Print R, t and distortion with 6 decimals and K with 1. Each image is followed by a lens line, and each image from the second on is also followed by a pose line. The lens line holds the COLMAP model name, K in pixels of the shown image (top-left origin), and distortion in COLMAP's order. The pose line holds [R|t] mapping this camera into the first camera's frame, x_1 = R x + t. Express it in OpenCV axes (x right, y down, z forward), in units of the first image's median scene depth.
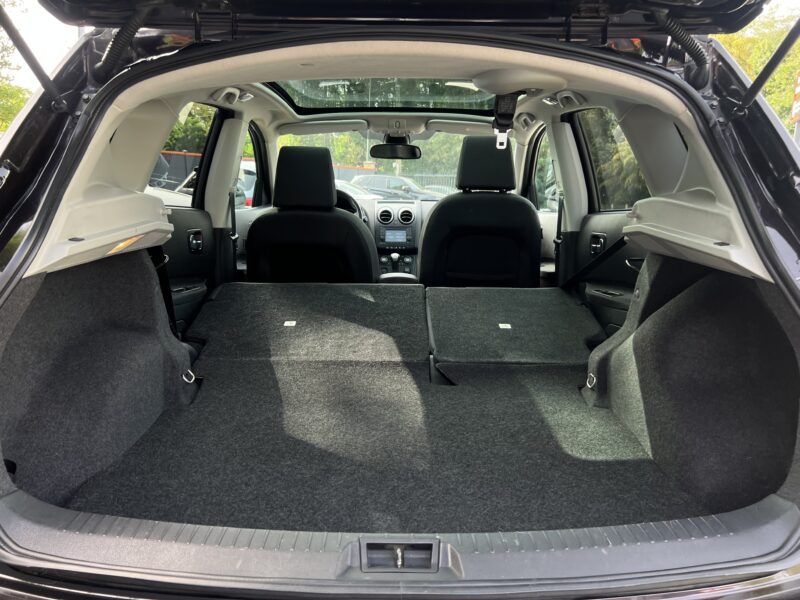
lens RADIAL K [[605.1, 0, 398.7], [0, 605.1, 300.3], [0, 0, 1]] dist [-0.010558, -0.004306]
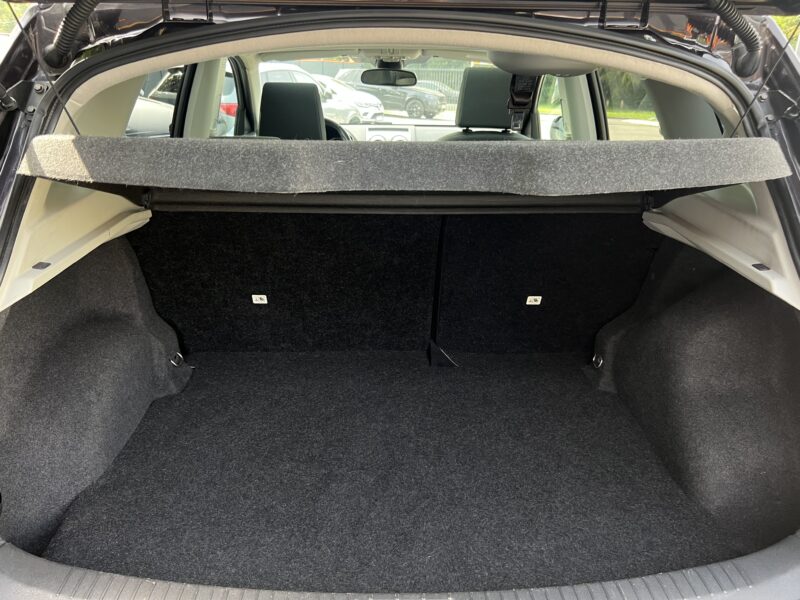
lens RADIAL K [[607.6, 0, 400.0], [0, 607.6, 300.0], [0, 0, 1]] dist [0.005712, -0.031232]
pose [[0.999759, -0.003398, 0.021710, -0.025280], [-0.000115, 0.987151, 0.159788, -0.169164], [-0.021974, -0.159752, 0.986913, 0.090183]]
